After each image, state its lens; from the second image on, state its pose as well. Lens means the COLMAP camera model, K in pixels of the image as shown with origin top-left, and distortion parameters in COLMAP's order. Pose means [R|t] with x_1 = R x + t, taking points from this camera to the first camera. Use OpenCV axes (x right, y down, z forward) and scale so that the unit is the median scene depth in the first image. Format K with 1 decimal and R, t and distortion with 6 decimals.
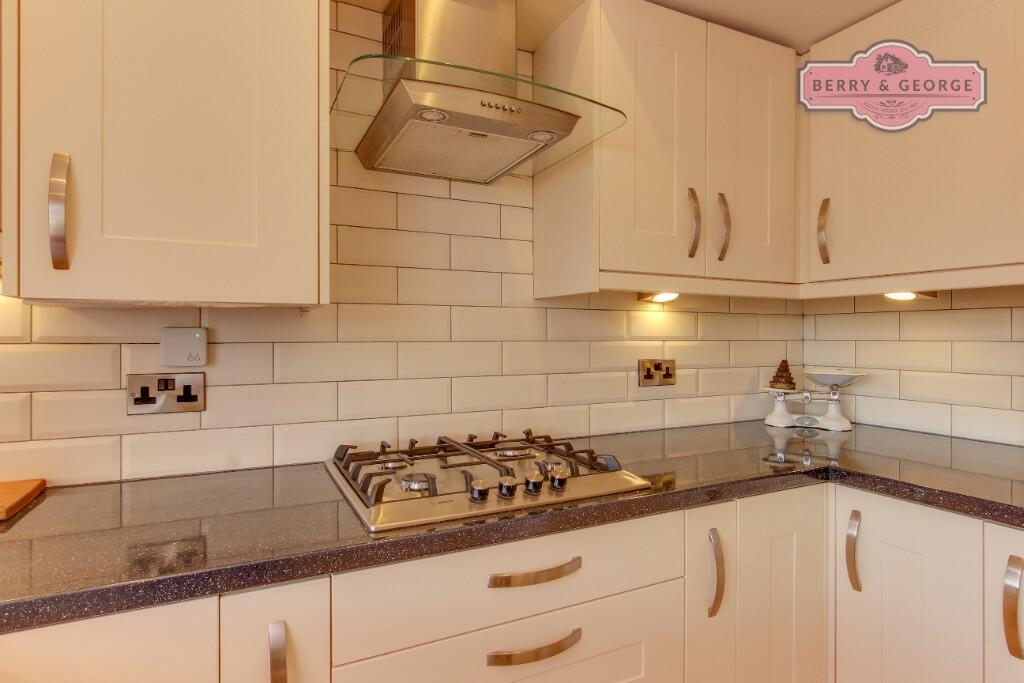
lens RADIAL K [[545.6, 0, 517.5], [0, 545.6, 335.6], [0, 0, 1]] dist [-0.003699, 0.002688]
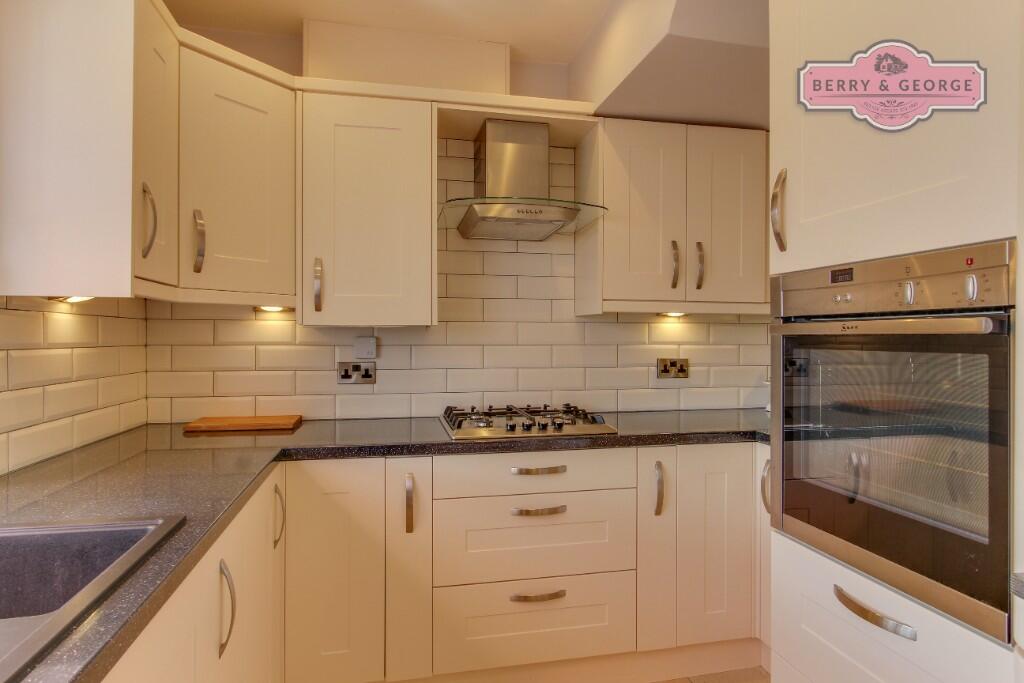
lens RADIAL K [[591.7, 0, 511.1], [0, 591.7, 335.8], [0, 0, 1]] dist [0.007364, 0.003708]
pose [[0.963448, -0.001023, -0.267892, 0.347895], [0.000007, 0.999993, -0.003791, -0.009839], [0.267894, 0.003651, 0.963441, -0.697164]]
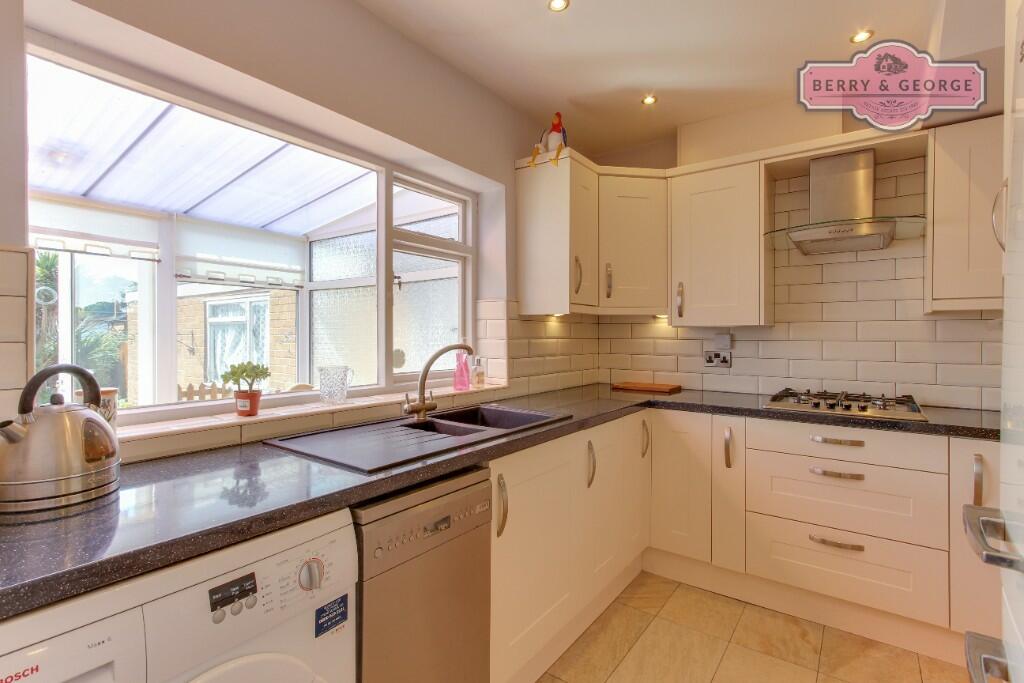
lens RADIAL K [[477.4, 0, 516.1], [0, 477.4, 338.5], [0, 0, 1]] dist [-0.003179, -0.000344]
pose [[0.439167, 0.004524, -0.898394, 0.891243], [-0.004774, 0.999985, 0.002702, 0.005003], [0.898393, 0.003102, 0.439182, -0.785897]]
